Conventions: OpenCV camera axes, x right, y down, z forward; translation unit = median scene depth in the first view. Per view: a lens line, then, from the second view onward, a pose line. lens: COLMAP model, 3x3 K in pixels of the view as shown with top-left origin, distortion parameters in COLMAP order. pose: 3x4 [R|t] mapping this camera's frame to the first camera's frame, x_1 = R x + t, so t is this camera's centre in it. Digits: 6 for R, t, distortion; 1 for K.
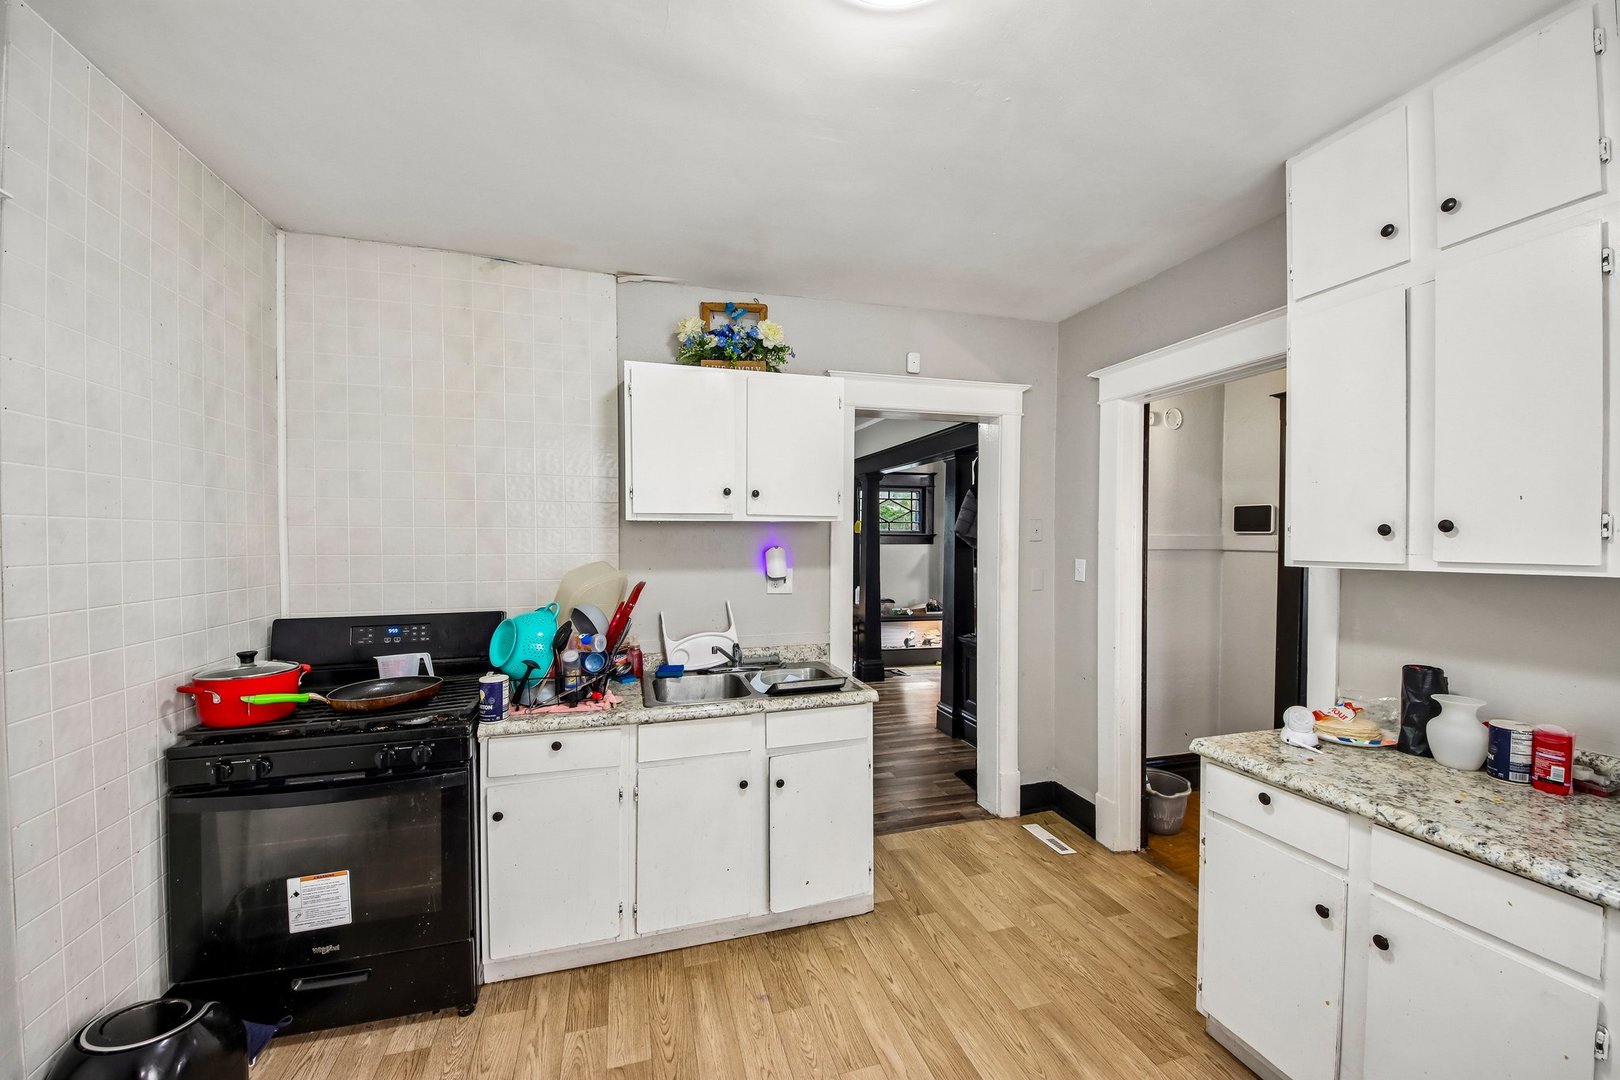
lens RADIAL K [[599.1, 0, 795.0], [0, 599.1, 539.1], [0, 0, 1]] dist [0.005734, -0.008025]
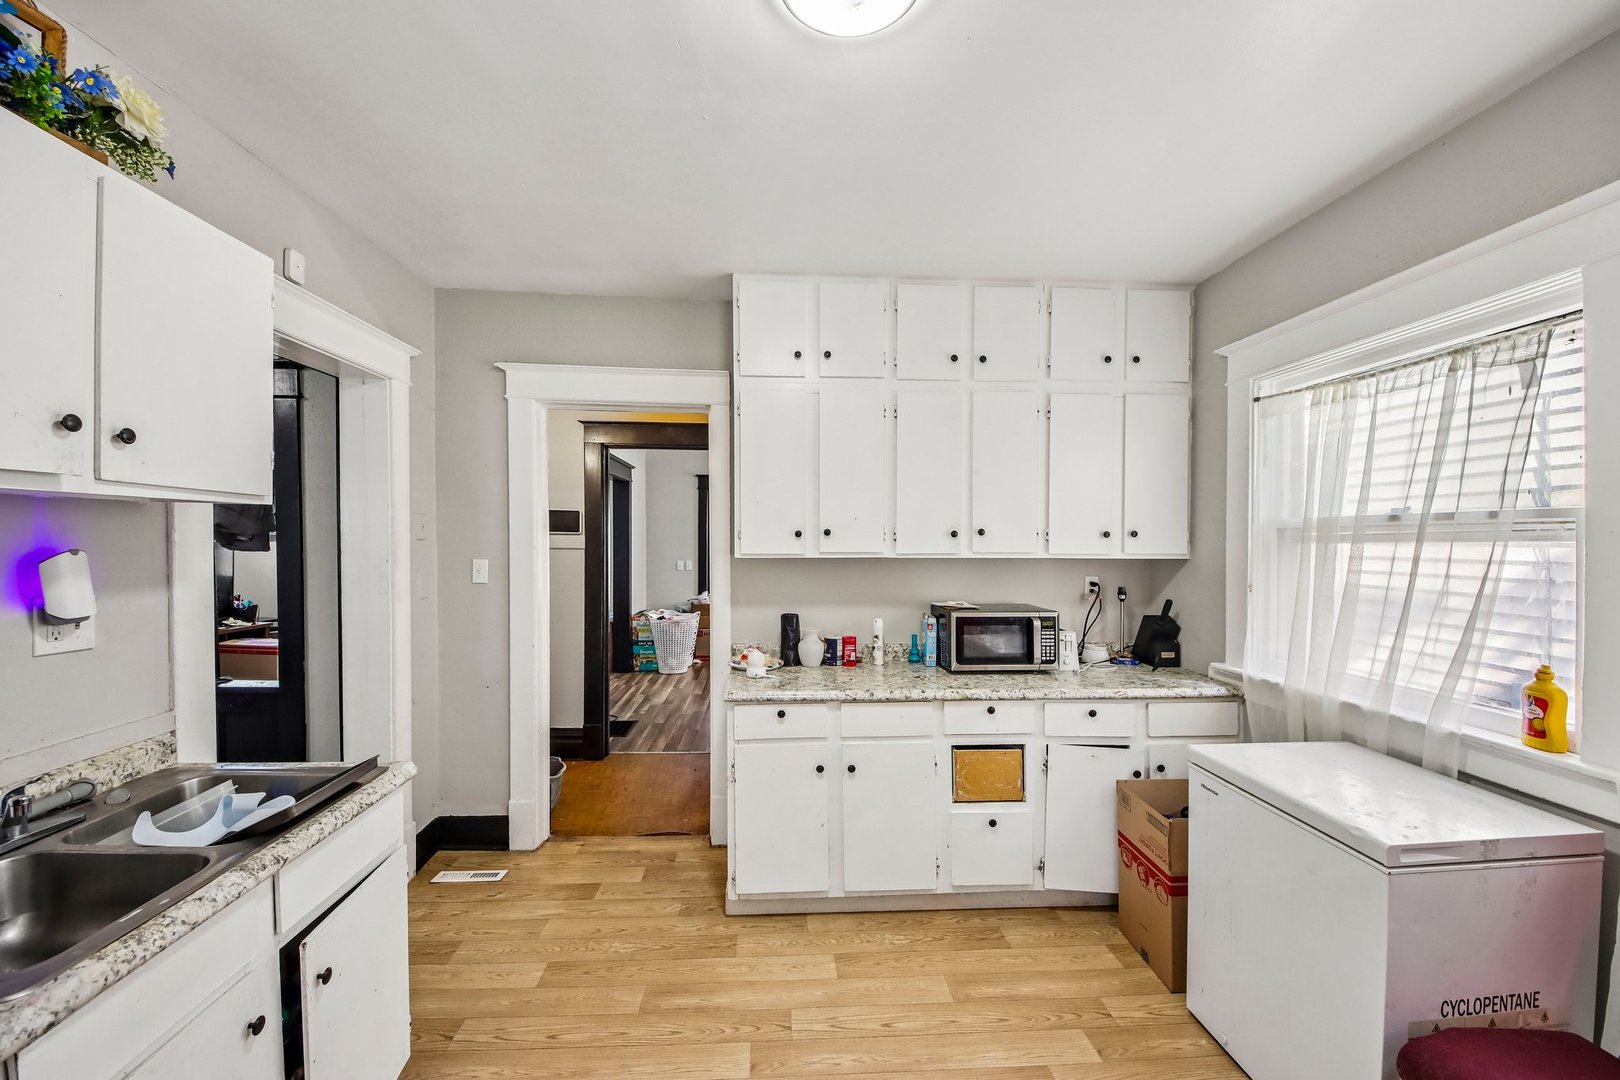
lens RADIAL K [[599.1, 0, 813.2], [0, 599.1, 542.9], [0, 0, 1]] dist [0.005734, -0.008025]
pose [[0.219156, -0.003968, 0.975682, -0.459367], [-0.002927, 0.999985, 0.004724, 0.003423], [-0.975685, -0.003891, 0.219141, 0.440420]]
